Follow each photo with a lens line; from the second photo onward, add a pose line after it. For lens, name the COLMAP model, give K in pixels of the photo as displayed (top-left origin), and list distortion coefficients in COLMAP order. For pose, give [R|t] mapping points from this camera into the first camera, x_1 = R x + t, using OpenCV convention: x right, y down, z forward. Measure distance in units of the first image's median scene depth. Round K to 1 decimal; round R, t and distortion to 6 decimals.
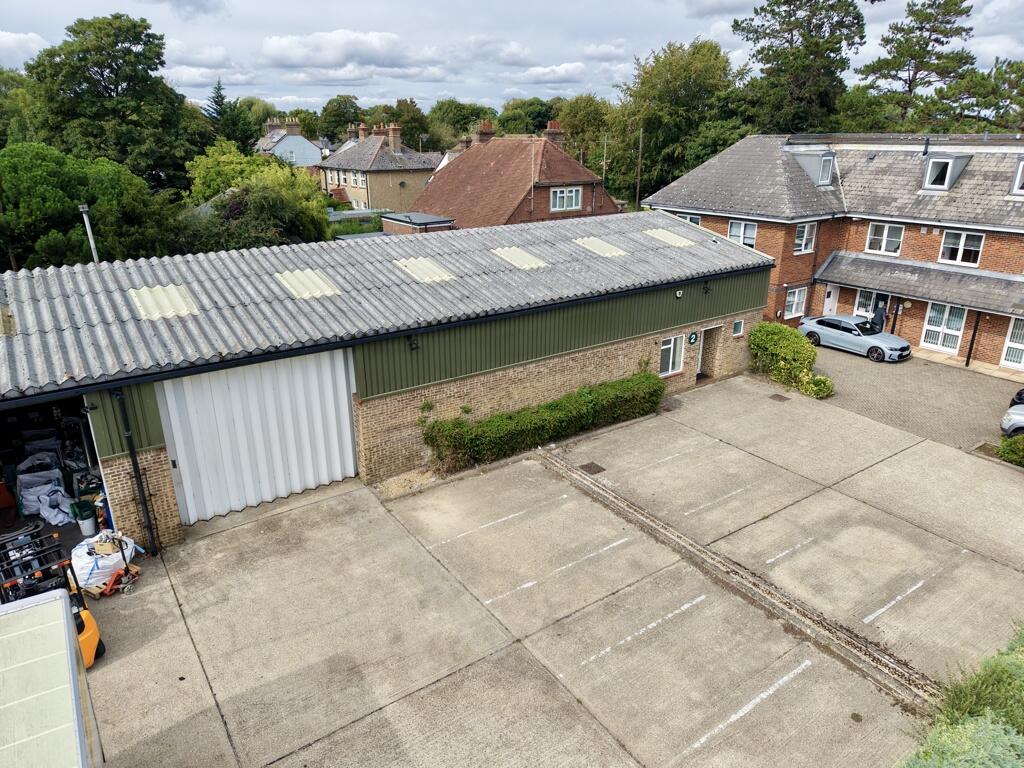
lens RADIAL K [[680.9, 0, 512.0], [0, 680.9, 384.0], [0, 0, 1]] dist [0.009440, -0.000486]
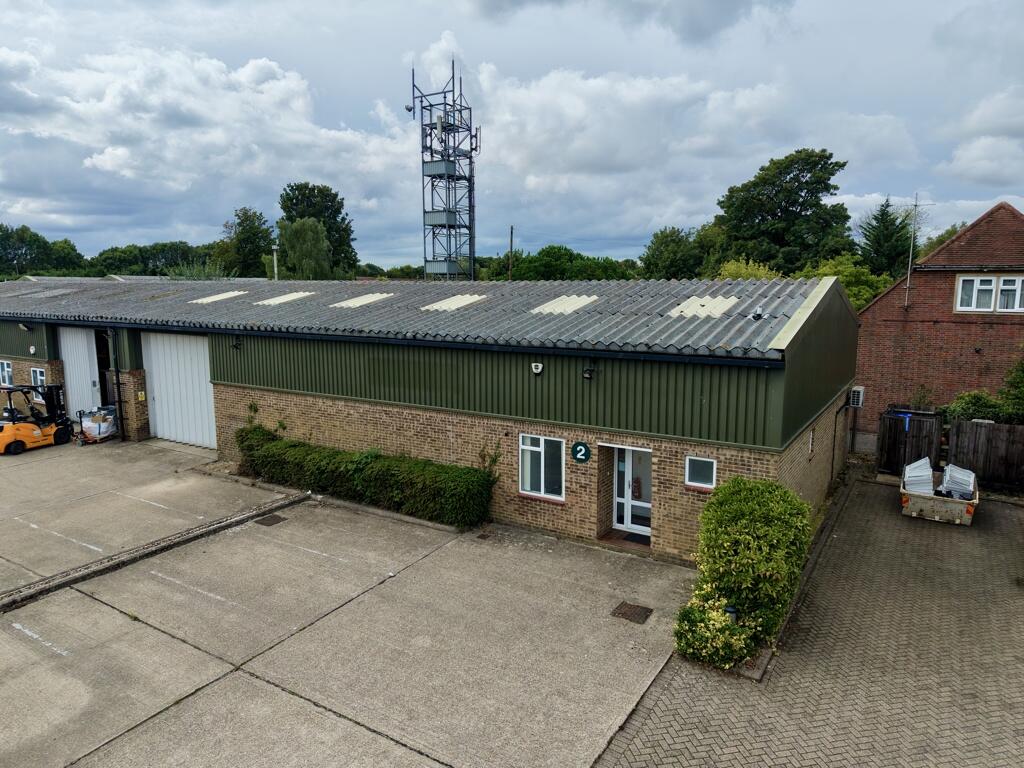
lens RADIAL K [[680.9, 0, 512.0], [0, 680.9, 384.0], [0, 0, 1]] dist [0.009440, -0.000486]
pose [[0.389758, 0.136813, -0.910698, 1.018192], [-0.320912, 0.947096, 0.004937, -0.139972], [0.863194, 0.290329, 0.413044, 0.893476]]
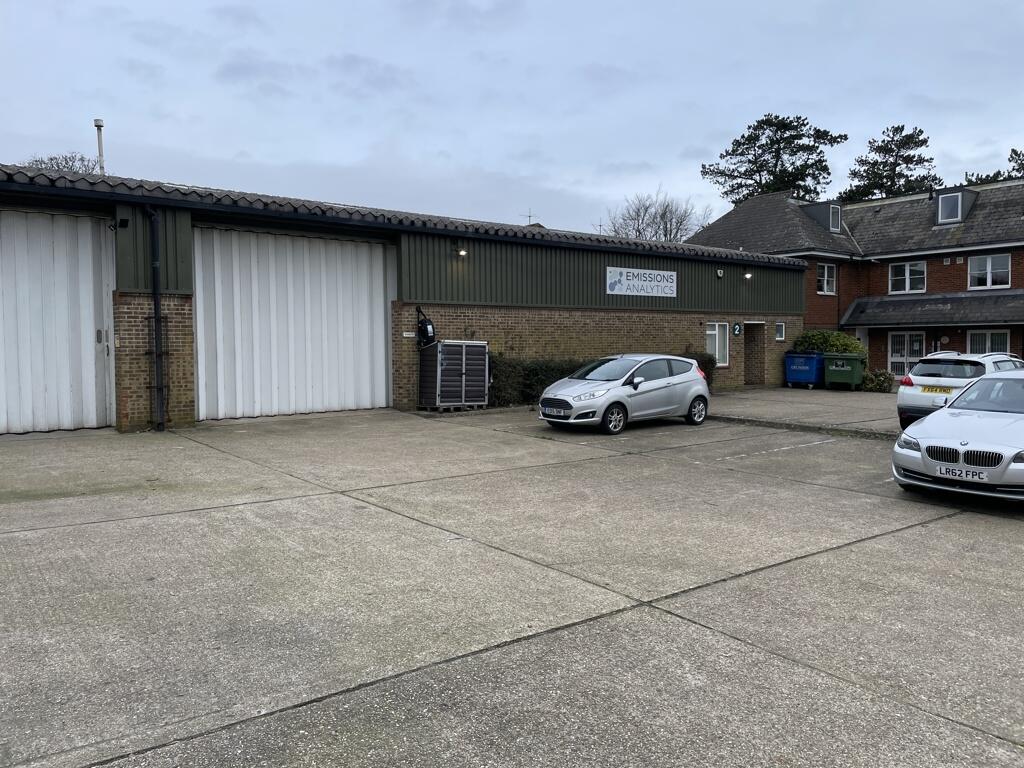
lens RADIAL K [[780.3, 0, 512.0], [0, 780.3, 384.0], [0, 0, 1]] dist [0.044257, -0.063325]
pose [[0.997291, -0.012579, 0.072479, -0.145115], [0.033899, 0.953010, -0.301036, 0.401982], [-0.065286, 0.302678, 0.950854, 0.061796]]
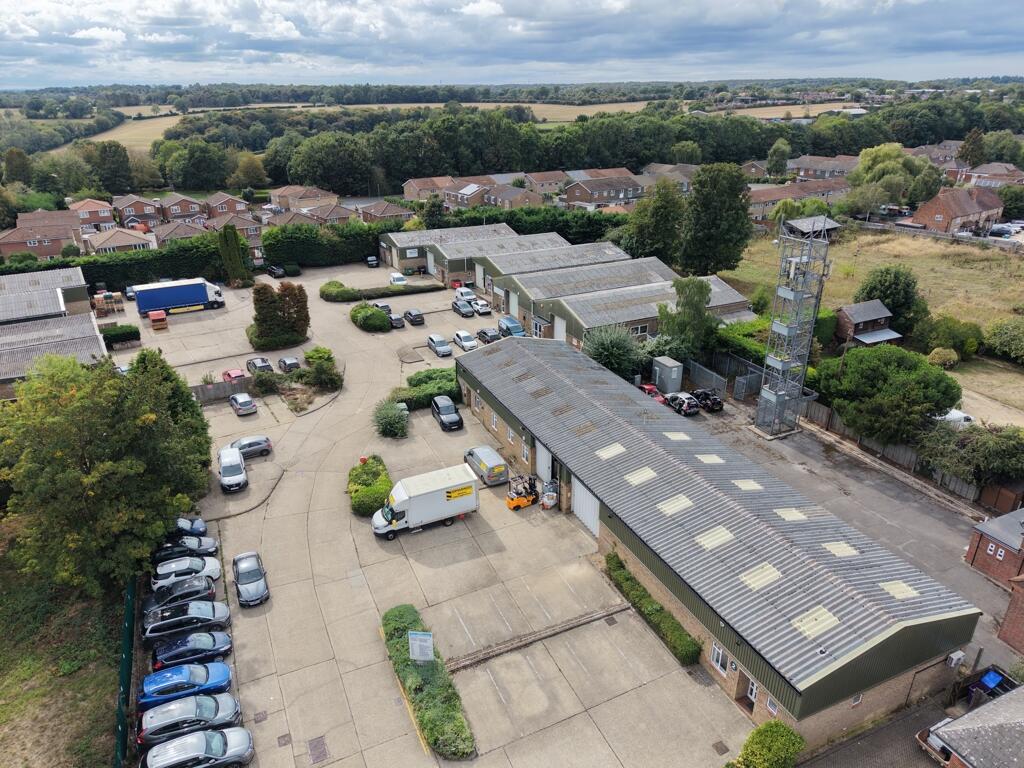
lens RADIAL K [[680.9, 0, 512.0], [0, 680.9, 384.0], [0, 0, 1]] dist [0.009440, -0.000486]
pose [[-0.182915, 0.396816, -0.899488, 1.783777], [-0.350177, 0.828622, 0.436763, -1.290295], [0.918650, 0.394870, -0.012612, 0.496009]]
